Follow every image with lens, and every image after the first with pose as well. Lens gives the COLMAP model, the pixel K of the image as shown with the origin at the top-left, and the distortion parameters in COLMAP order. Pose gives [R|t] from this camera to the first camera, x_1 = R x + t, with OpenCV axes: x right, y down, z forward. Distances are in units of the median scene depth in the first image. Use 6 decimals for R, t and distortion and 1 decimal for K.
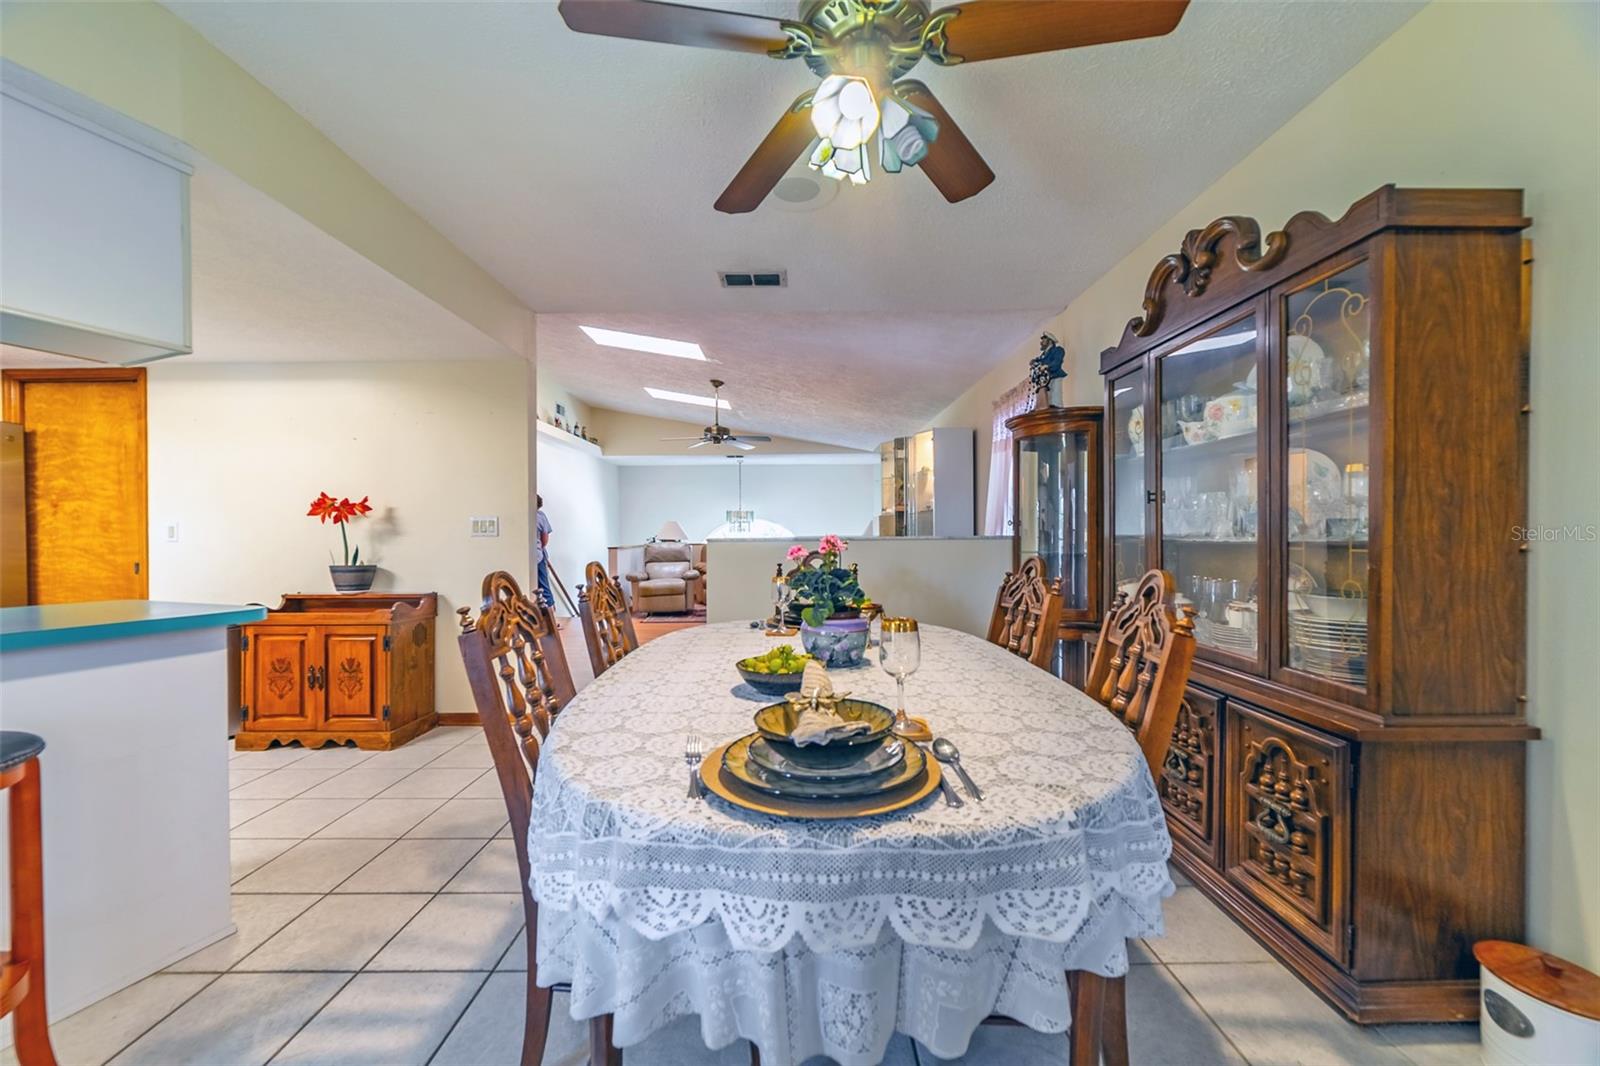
lens RADIAL K [[627.0, 0, 799.8], [0, 627.0, 538.4], [0, 0, 1]] dist [-0.002298, 0.000430]
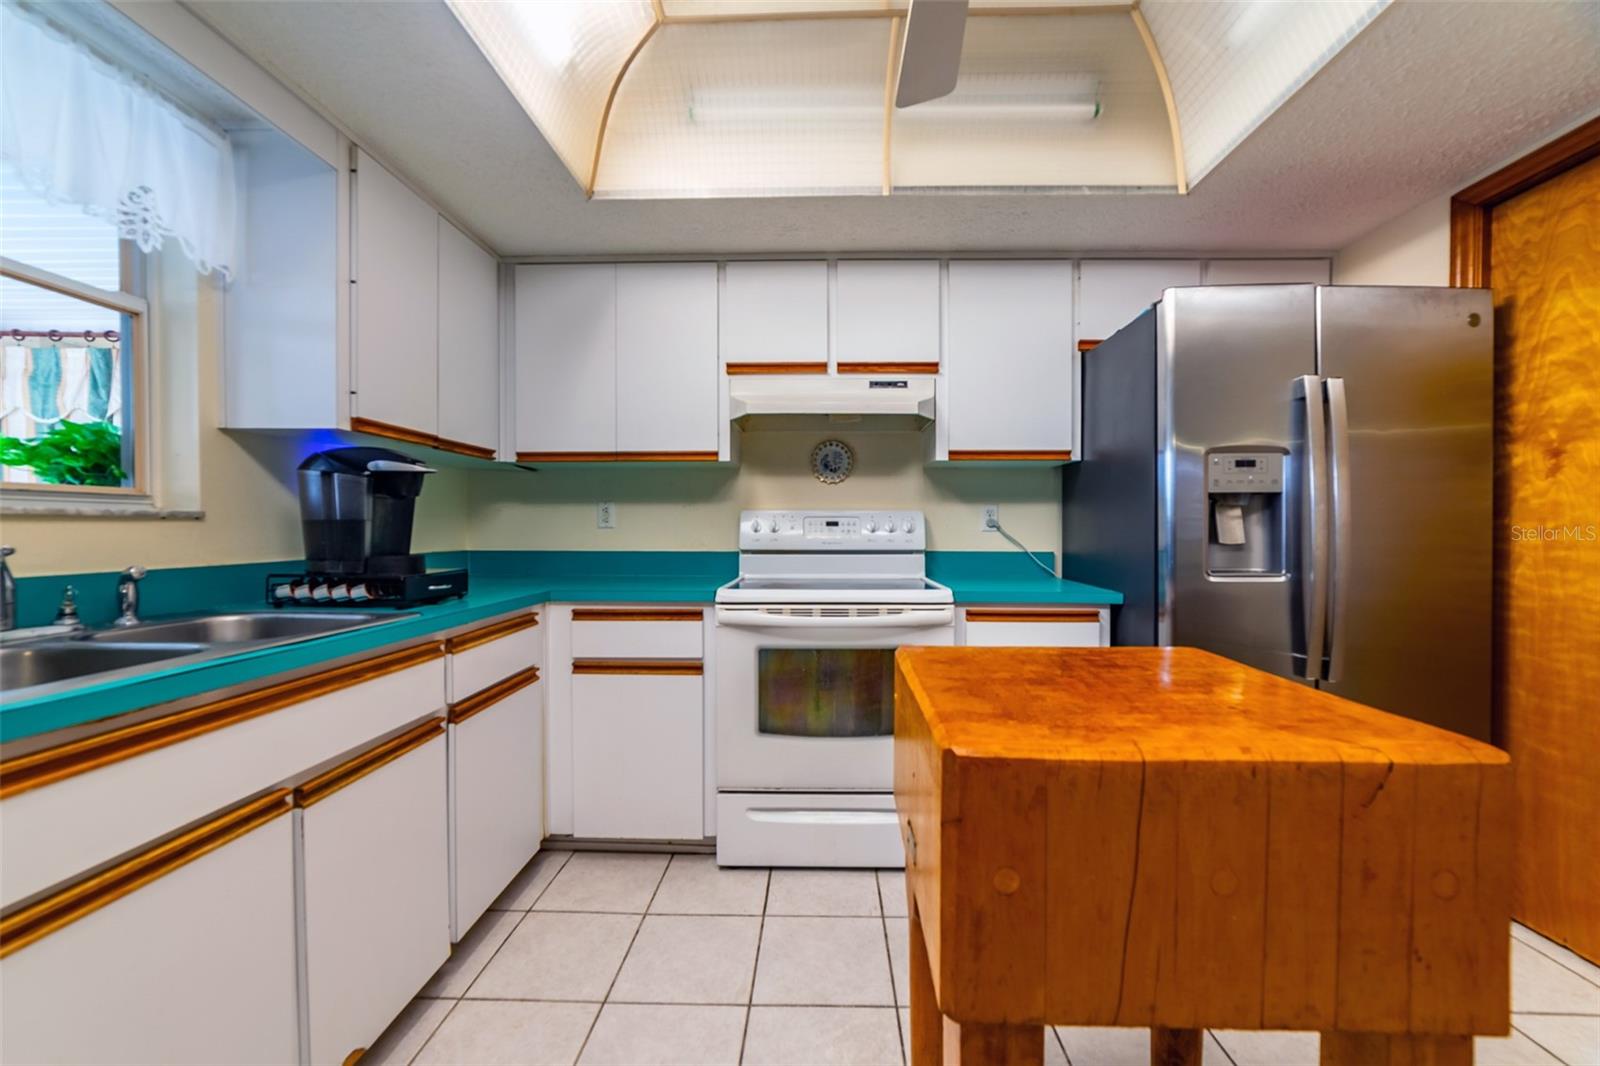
lens RADIAL K [[676.8, 0, 803.4], [0, 676.8, 529.1], [0, 0, 1]] dist [-0.000046, 0.000038]
pose [[-0.011022, 0.011875, -0.999869, -0.706196], [-0.011291, 0.999864, 0.011999, 0.001707], [0.999876, 0.011421, -0.010887, 0.474079]]
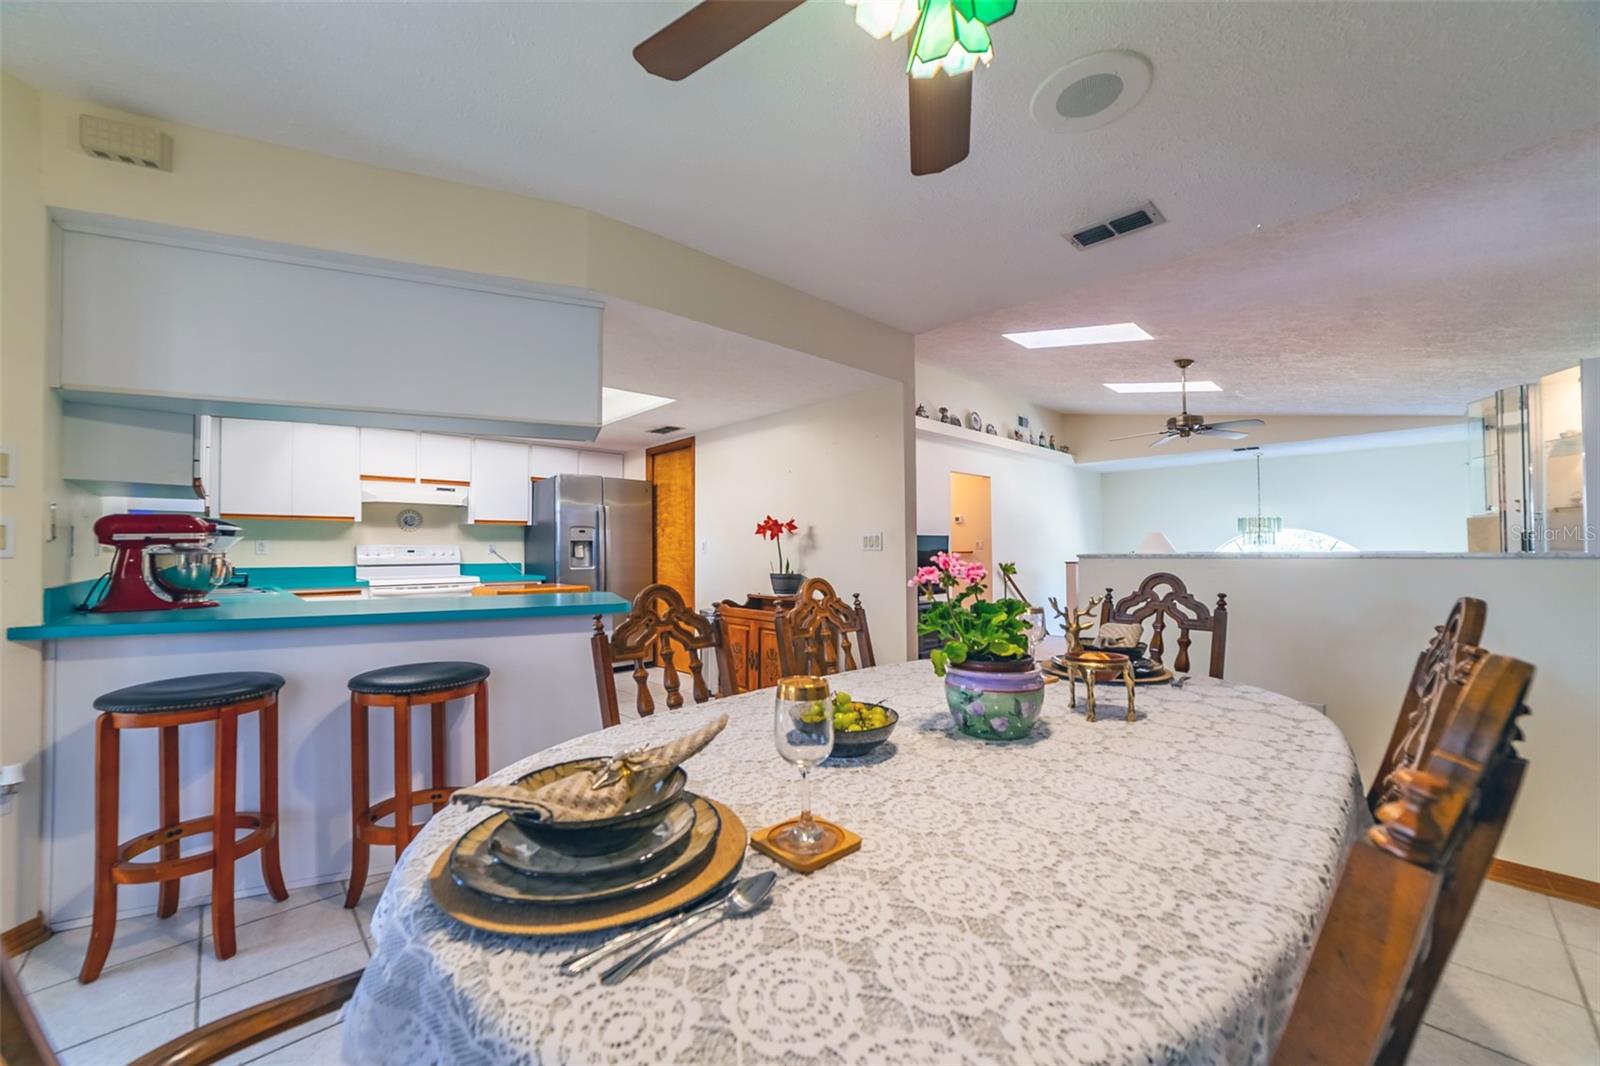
lens RADIAL K [[627.0, 0, 799.3], [0, 627.0, 529.4], [0, 0, 1]] dist [-0.007763, 0.000593]
pose [[0.683458, -0.020556, -0.729701, 0.206111], [-0.005719, 0.999422, -0.033511, -0.002832], [0.729968, 0.027077, 0.682945, 0.165244]]
